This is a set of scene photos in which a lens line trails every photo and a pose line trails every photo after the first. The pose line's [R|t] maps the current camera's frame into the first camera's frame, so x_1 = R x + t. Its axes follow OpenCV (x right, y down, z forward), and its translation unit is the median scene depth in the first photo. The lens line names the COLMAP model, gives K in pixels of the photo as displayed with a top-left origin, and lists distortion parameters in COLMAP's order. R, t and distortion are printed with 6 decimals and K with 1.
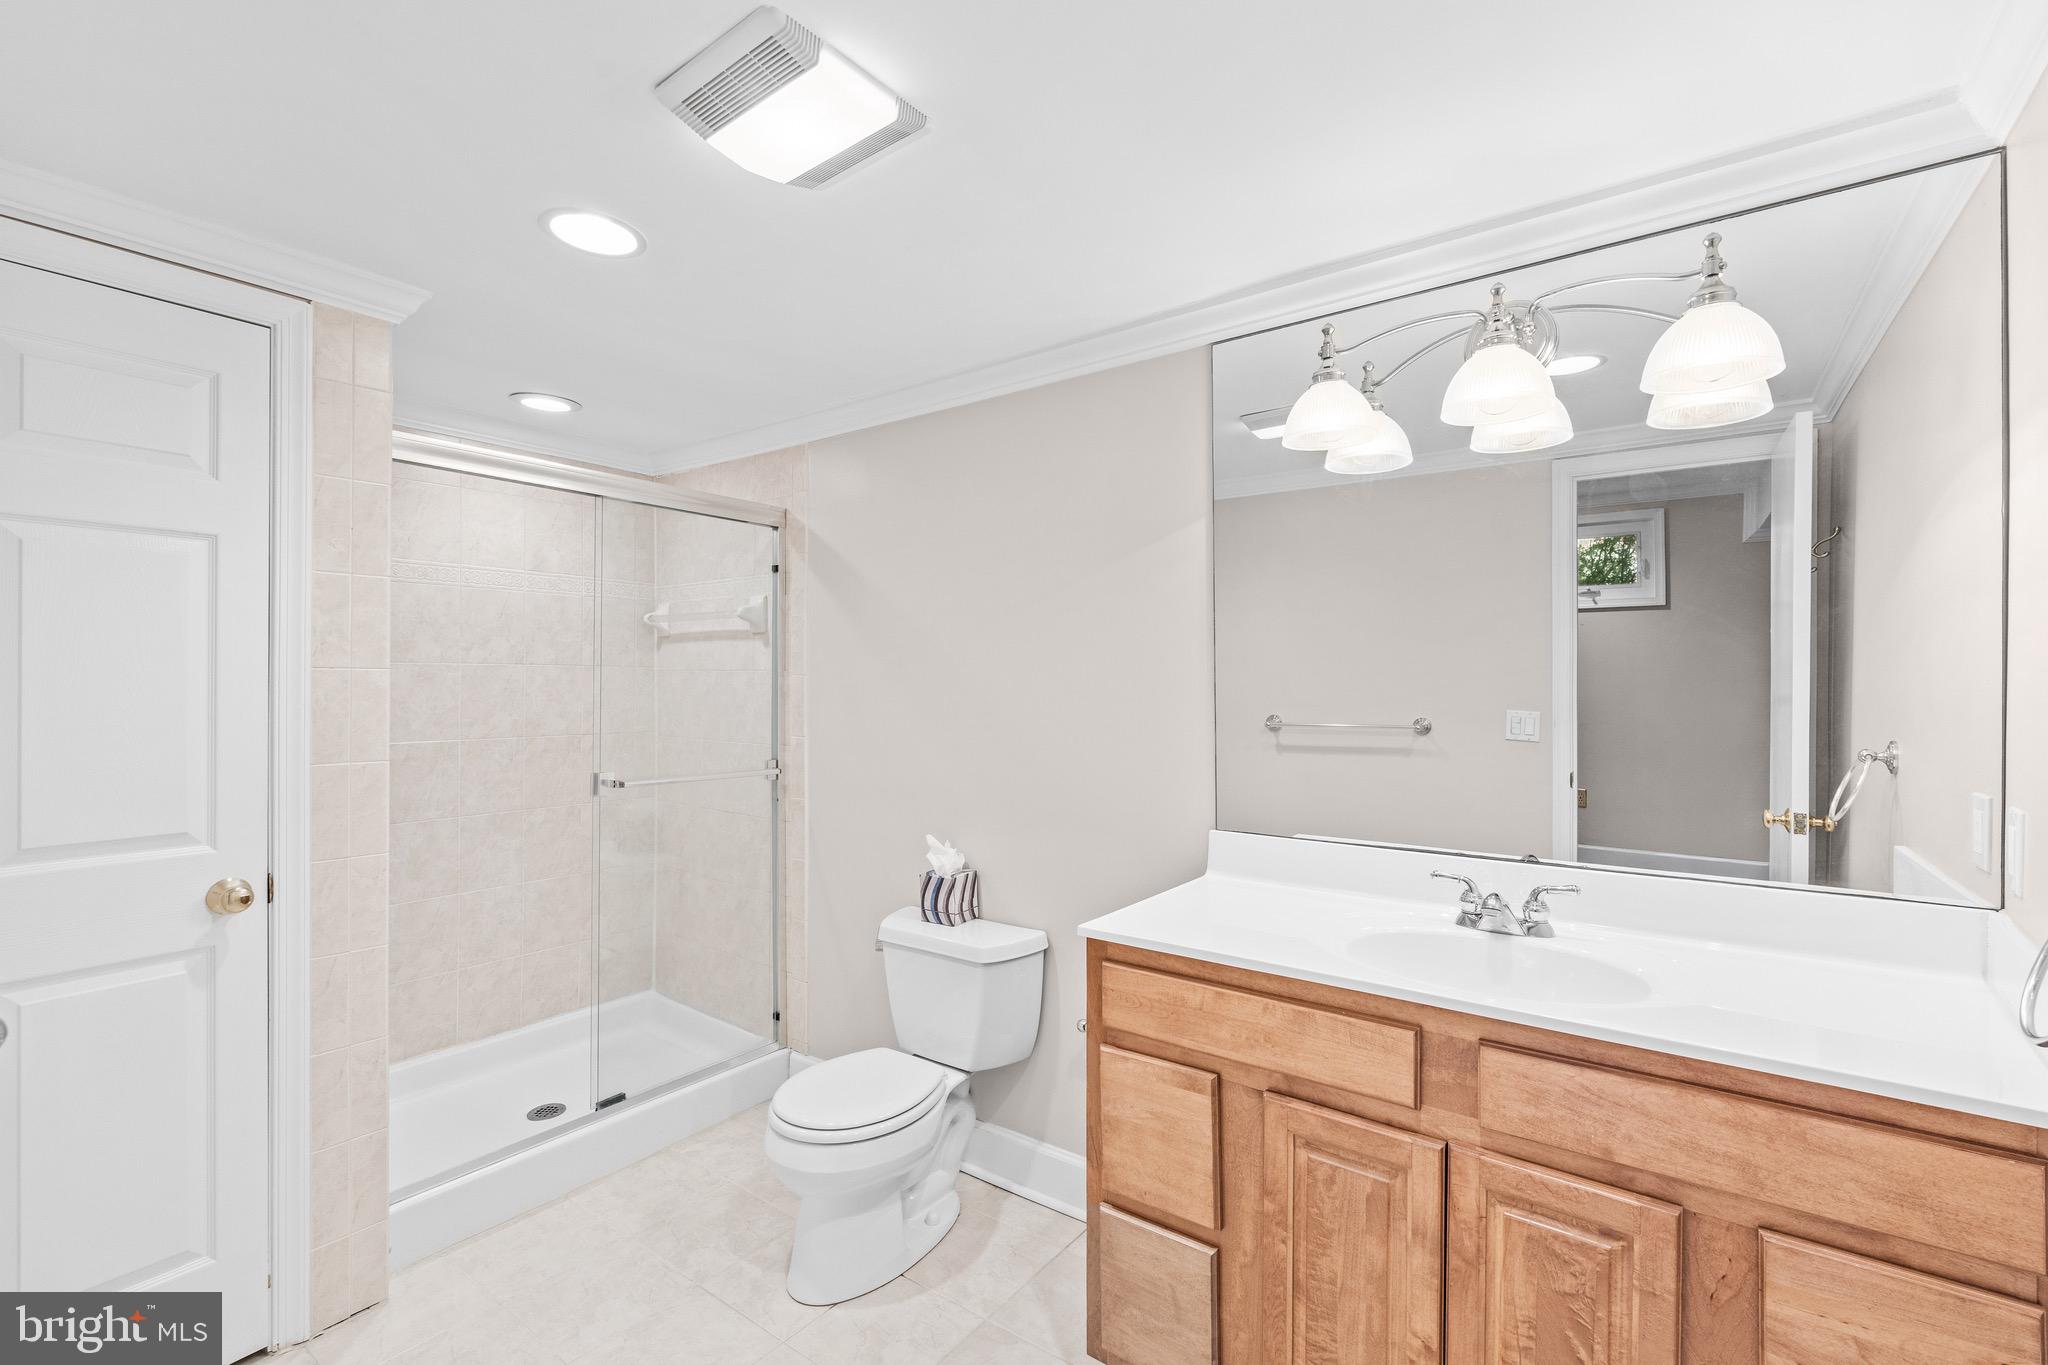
lens RADIAL K [[901.7, 0, 1024.5], [0, 901.7, 679.0], [0, 0, 1]] dist [-0.002283, 0.000348]
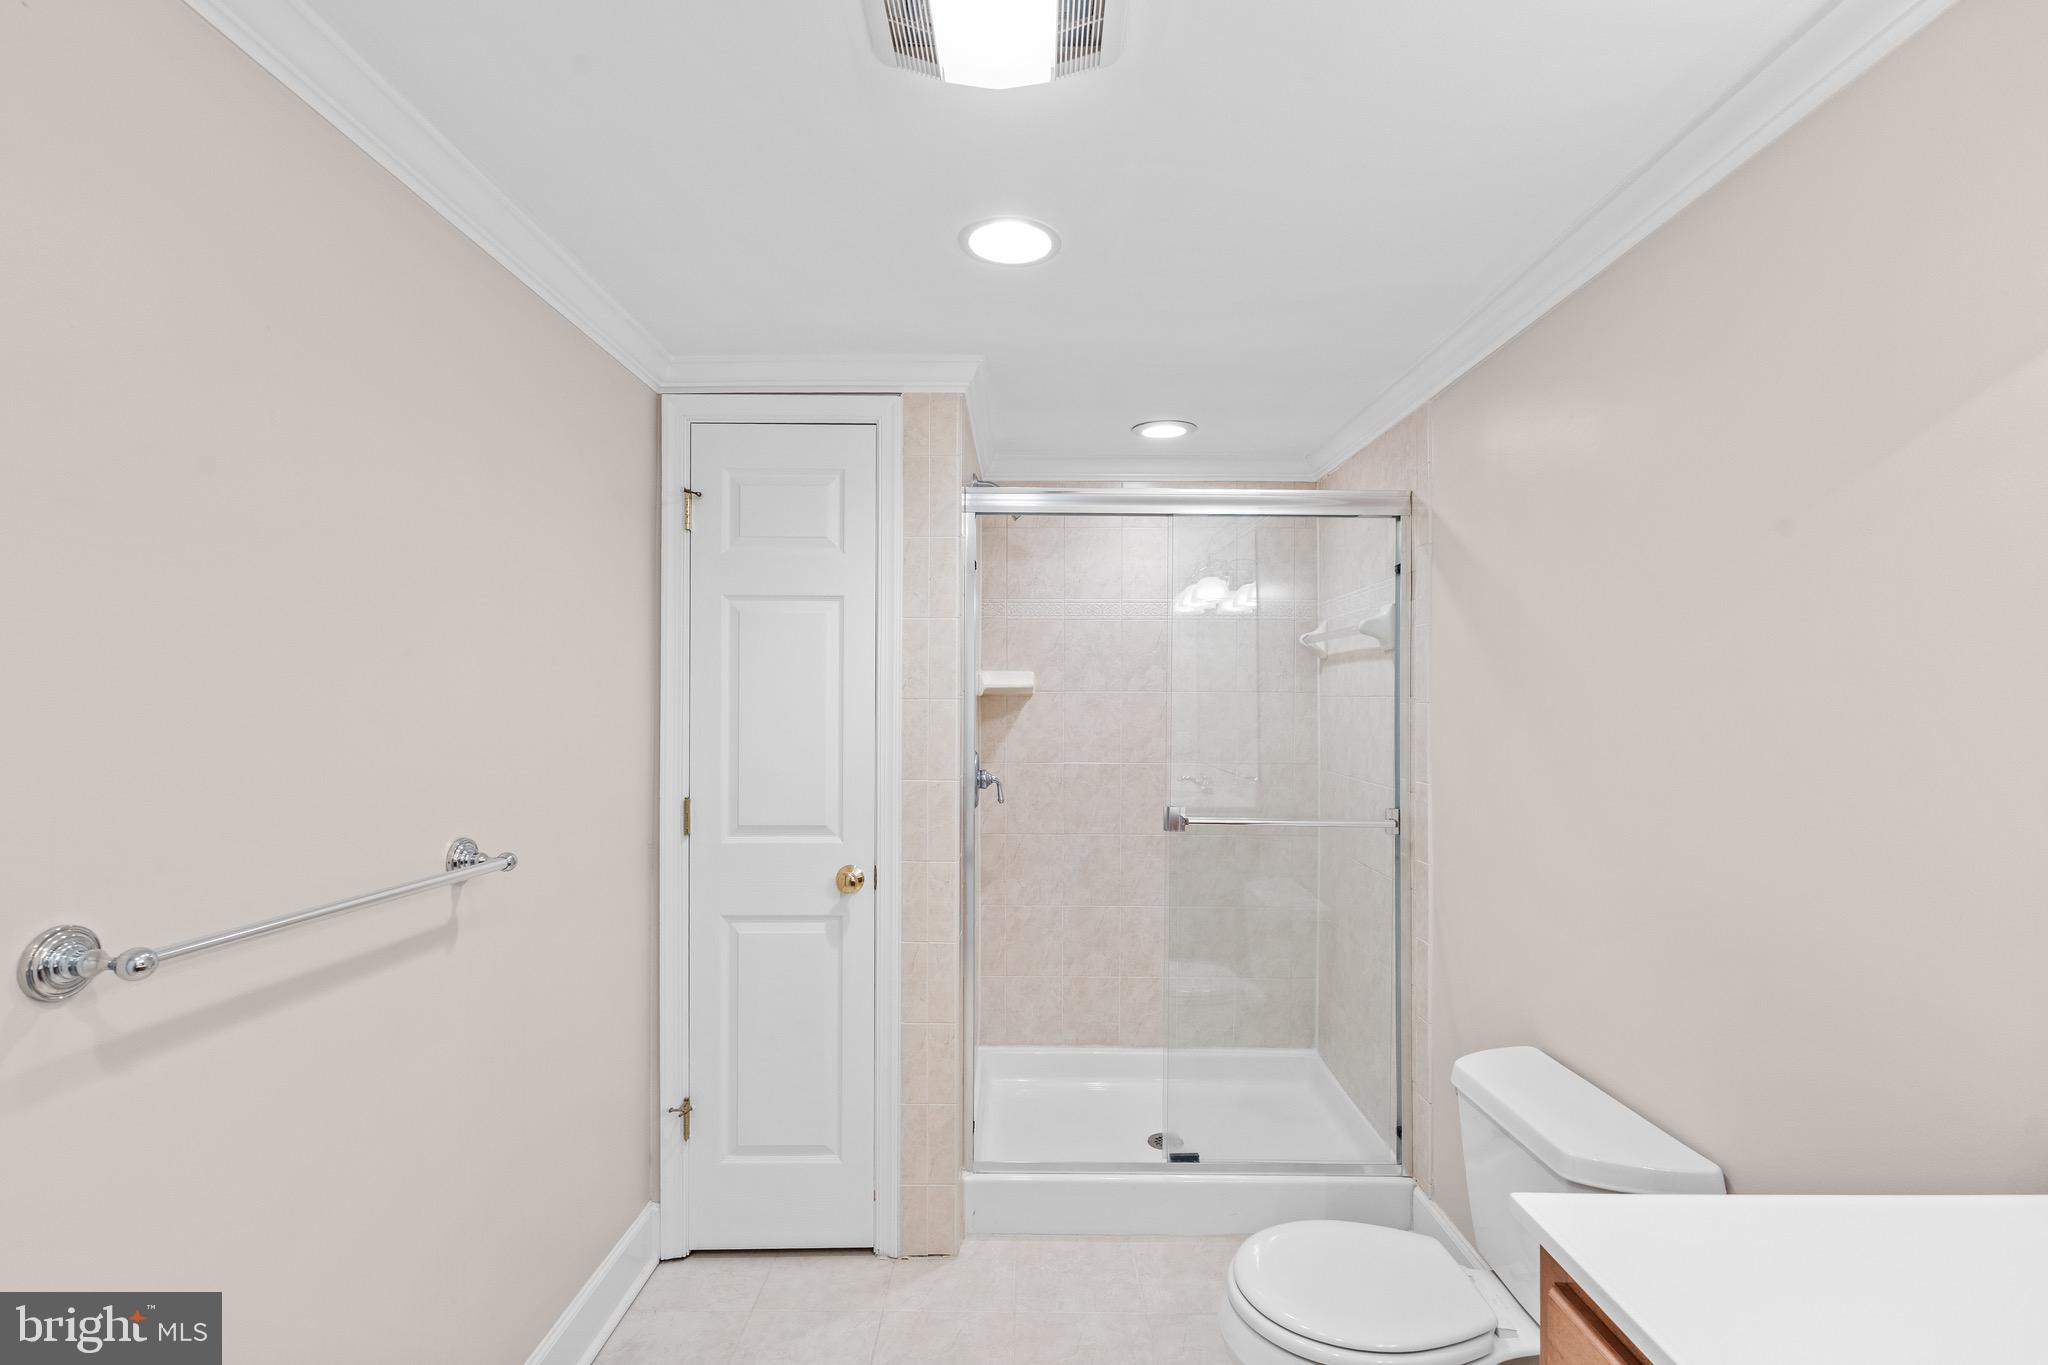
lens RADIAL K [[918.4, 0, 1031.6], [0, 918.4, 698.5], [0, 0, 1]] dist [-0.003882, 0.000894]
pose [[0.591499, -0.001265, -0.806305, 0.216163], [0.000259, 0.999999, -0.001379, -0.008261], [0.806306, 0.000607, 0.591499, 0.303172]]
